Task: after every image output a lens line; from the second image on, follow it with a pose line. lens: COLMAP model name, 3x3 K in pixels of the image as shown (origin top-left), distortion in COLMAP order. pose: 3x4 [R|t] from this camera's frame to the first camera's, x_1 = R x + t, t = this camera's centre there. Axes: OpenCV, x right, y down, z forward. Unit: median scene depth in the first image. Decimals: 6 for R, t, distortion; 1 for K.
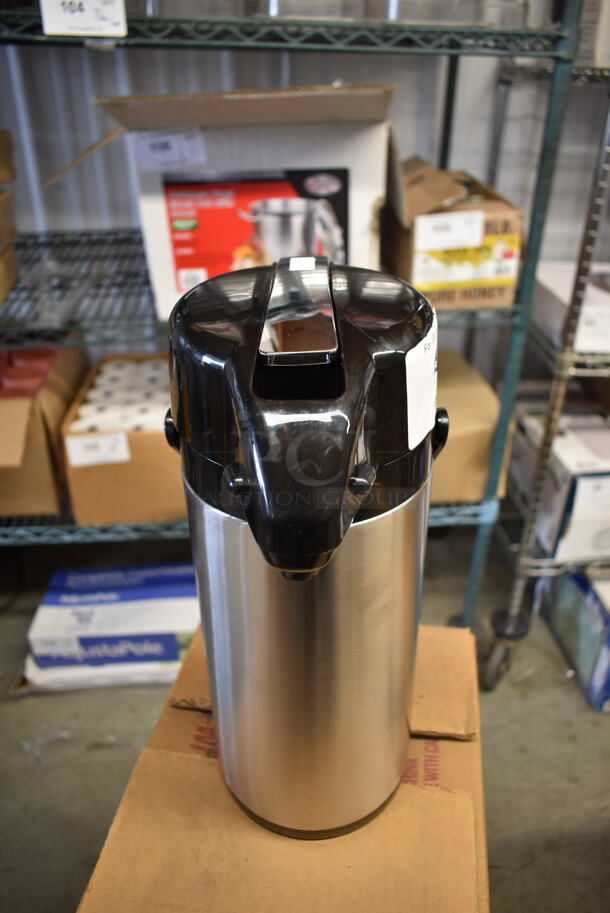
lens RADIAL K [[692.3, 0, 300.6], [0, 692.3, 456.9], [0, 0, 1]] dist [-0.006037, 0.010522]
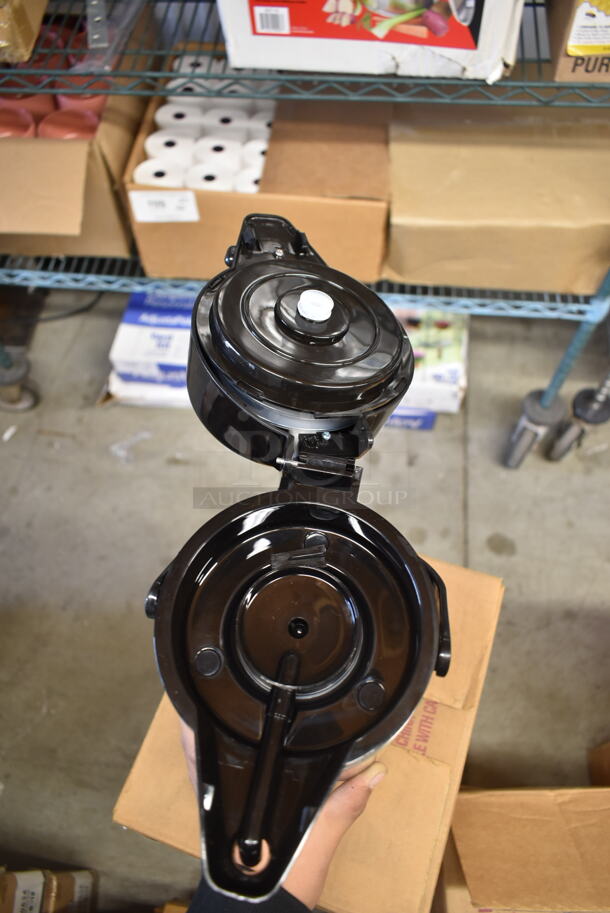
lens RADIAL K [[702.9, 0, 302.1], [0, 702.9, 447.7], [0, 0, 1]] dist [-0.006558, 0.001840]
pose [[0.984581, 0.140081, -0.104770, 0.021744], [-0.070253, 0.865162, 0.496547, -0.202915], [0.160200, -0.481531, 0.861664, 0.093822]]
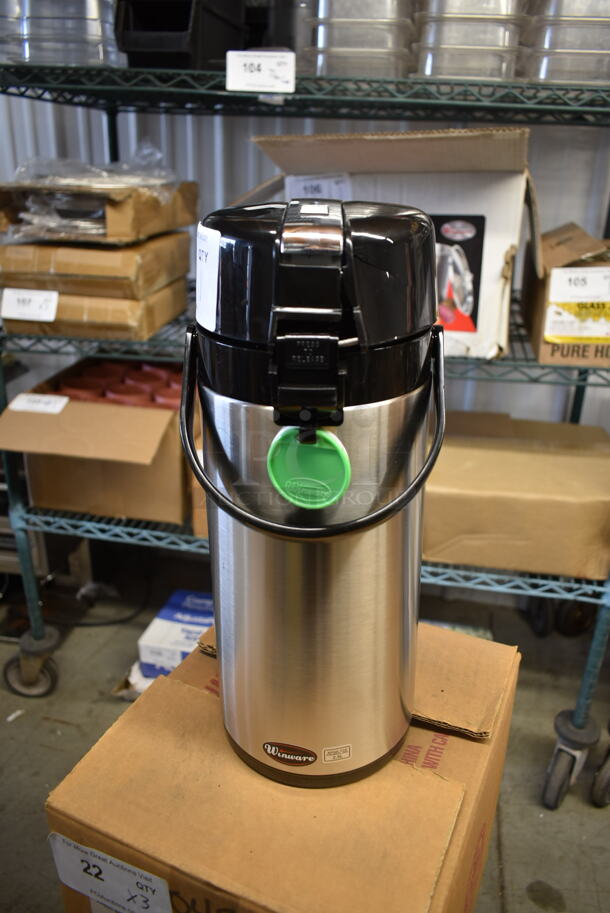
lens RADIAL K [[692.3, 0, 300.6], [0, 692.3, 456.9], [0, 0, 1]] dist [-0.006037, 0.010522]
pose [[0.961012, 0.129081, -0.244527, 0.081945], [-0.160645, 0.980430, -0.113800, 0.077957], [0.225053, 0.148645, 0.962941, -0.004847]]
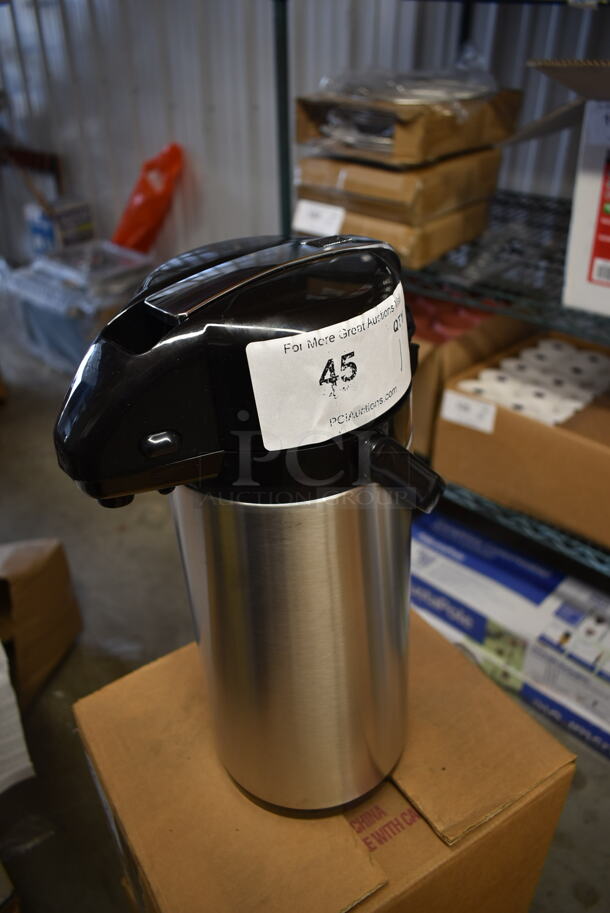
lens RADIAL K [[685.7, 0, 305.0], [0, 685.7, 456.5], [0, 0, 1]] dist [-0.016225, -0.000387]
pose [[0.669201, 0.400091, -0.626176, 0.201566], [-0.369762, 0.910233, 0.186419, -0.049704], [0.644551, 0.106784, 0.757067, 0.088867]]
